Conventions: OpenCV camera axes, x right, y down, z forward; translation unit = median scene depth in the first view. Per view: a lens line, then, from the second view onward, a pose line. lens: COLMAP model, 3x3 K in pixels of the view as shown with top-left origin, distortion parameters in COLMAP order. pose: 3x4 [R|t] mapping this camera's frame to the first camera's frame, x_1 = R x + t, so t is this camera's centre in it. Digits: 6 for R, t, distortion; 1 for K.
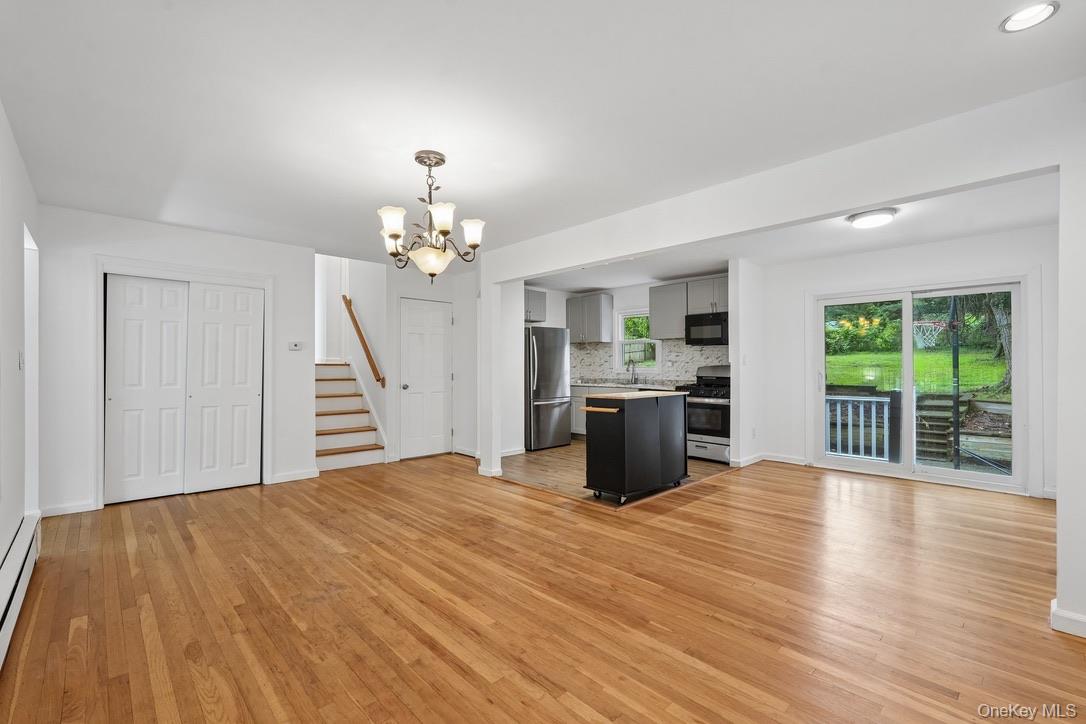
lens RADIAL K [[477.0, 0, 540.6], [0, 477.0, 365.9], [0, 0, 1]] dist [-0.014135, 0.008344]
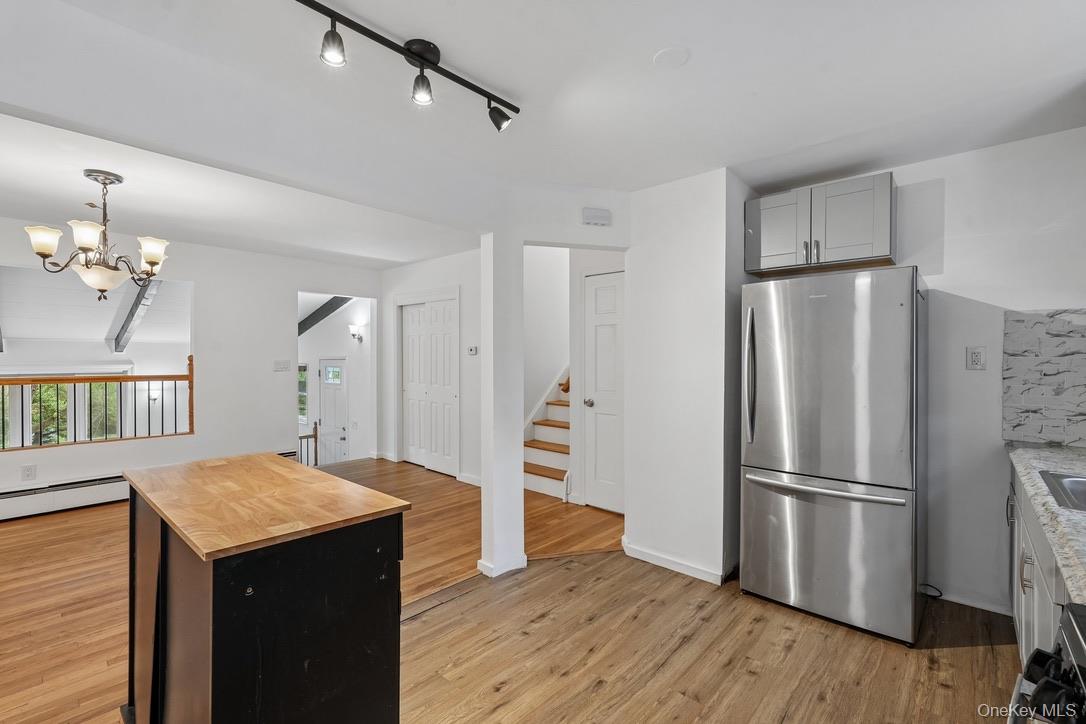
lens RADIAL K [[477.0, 0, 540.5], [0, 477.0, 362.1], [0, 0, 1]] dist [-0.014135, 0.008344]
pose [[0.077162, 0.010358, -0.996965, 0.538811], [-0.001869, 0.999946, 0.010244, -0.030545], [0.997017, 0.001073, 0.077177, 1.159317]]
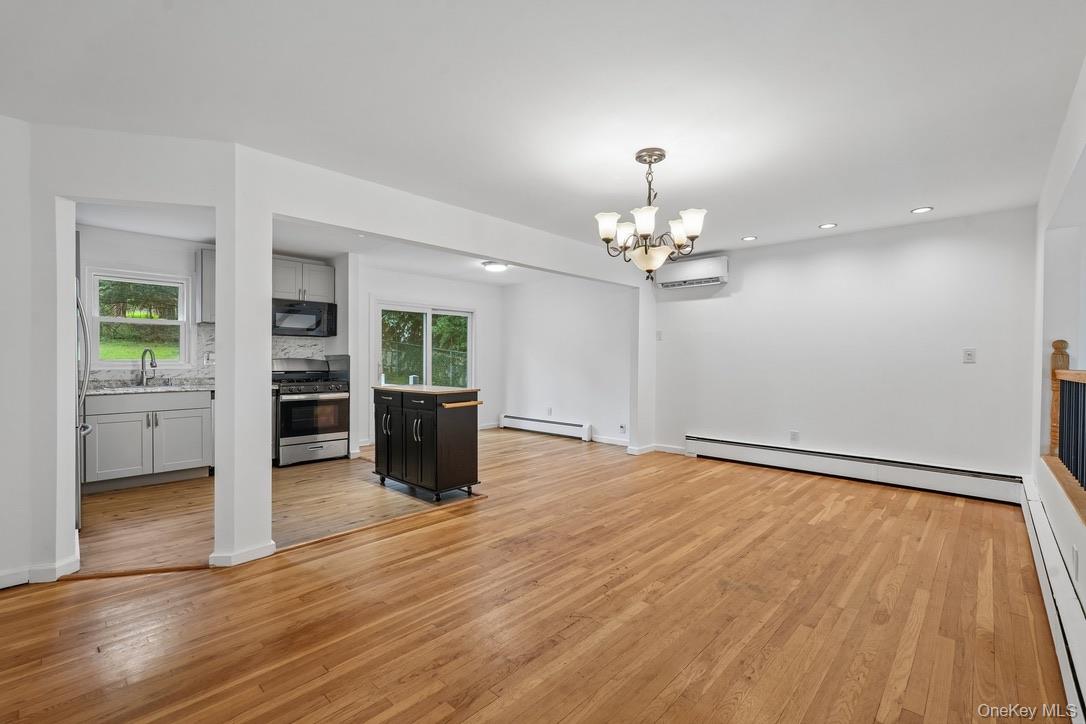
lens RADIAL K [[477.0, 0, 543.6], [0, 477.0, 361.7], [0, 0, 1]] dist [-0.014135, 0.008344]
pose [[-0.056570, -0.004845, 0.998387, -0.773864], [-0.003106, 0.999984, 0.004676, -0.000603], [-0.998394, -0.002837, -0.056584, 0.799640]]
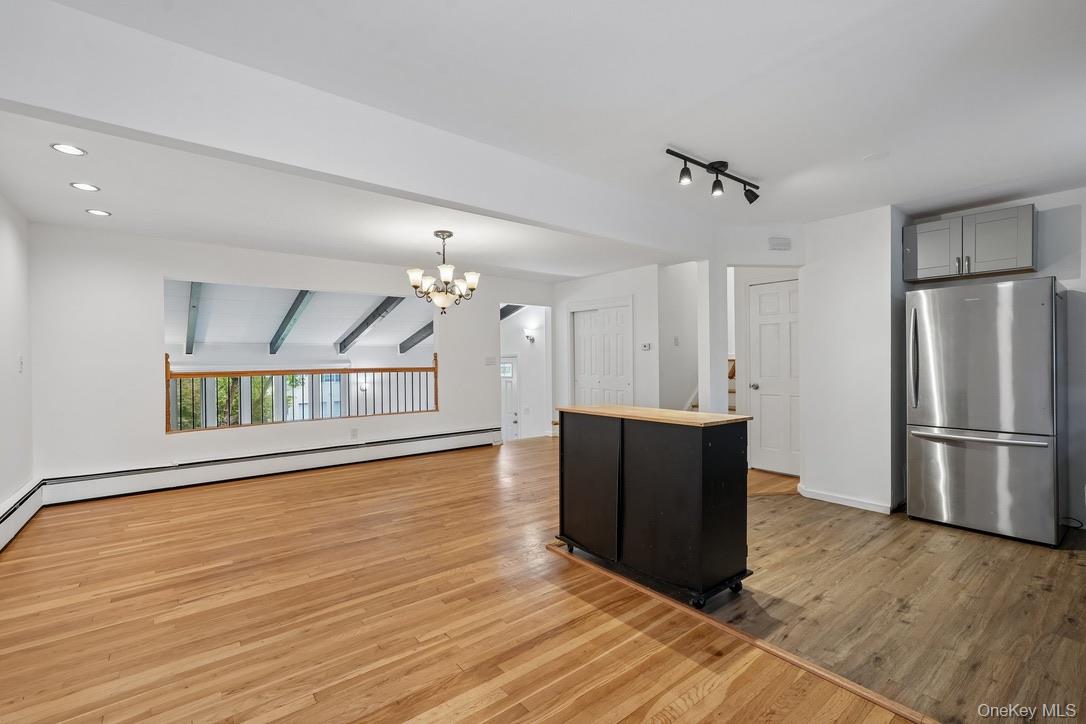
lens RADIAL K [[477.0, 0, 541.3], [0, 477.0, 363.0], [0, 0, 1]] dist [-0.014135, 0.008344]
pose [[-0.085978, 0.007854, -0.996266, 0.821511], [0.007752, 0.999944, 0.007214, -0.011363], [0.996267, -0.007103, -0.086034, 0.907872]]
